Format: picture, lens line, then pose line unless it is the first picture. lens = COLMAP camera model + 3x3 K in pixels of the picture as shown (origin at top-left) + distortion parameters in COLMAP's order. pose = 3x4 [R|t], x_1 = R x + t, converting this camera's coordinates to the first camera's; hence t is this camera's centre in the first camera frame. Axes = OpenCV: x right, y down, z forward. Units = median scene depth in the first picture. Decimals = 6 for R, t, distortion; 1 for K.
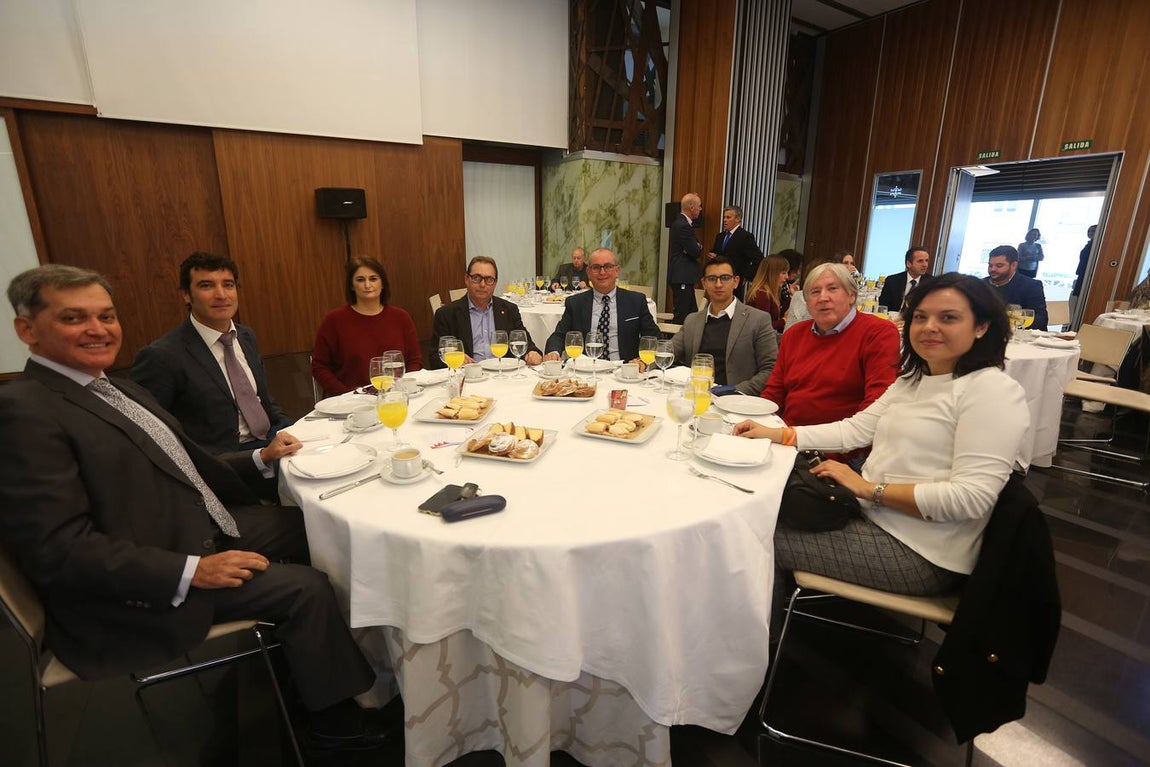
lens RADIAL K [[537.6, 0, 575.0], [0, 537.6, 383.5], [0, 0, 1]] dist [-0.057284, 0.020498]
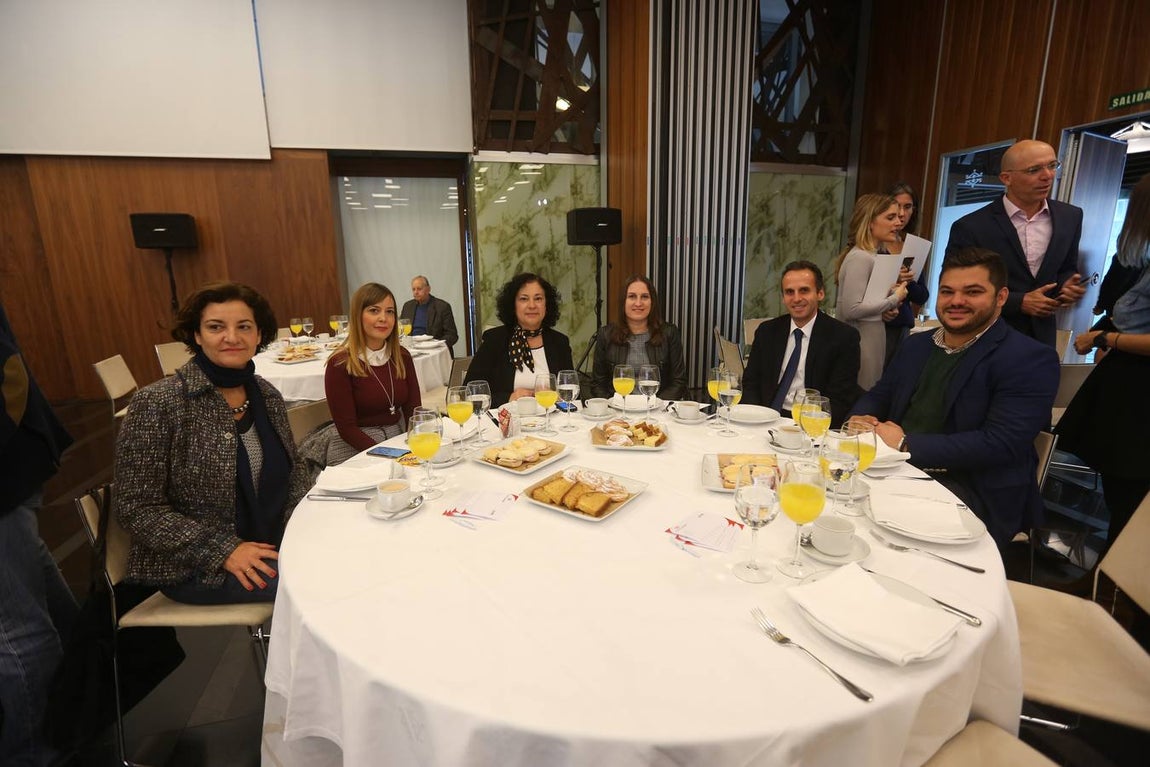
lens RADIAL K [[537.6, 0, 575.0], [0, 537.6, 383.5], [0, 0, 1]] dist [-0.057284, 0.020498]
pose [[0.958193, 0.042065, -0.283013, 0.391627], [-0.054134, 0.997922, -0.034955, -0.078332], [0.280954, 0.048814, 0.958479, 0.309390]]
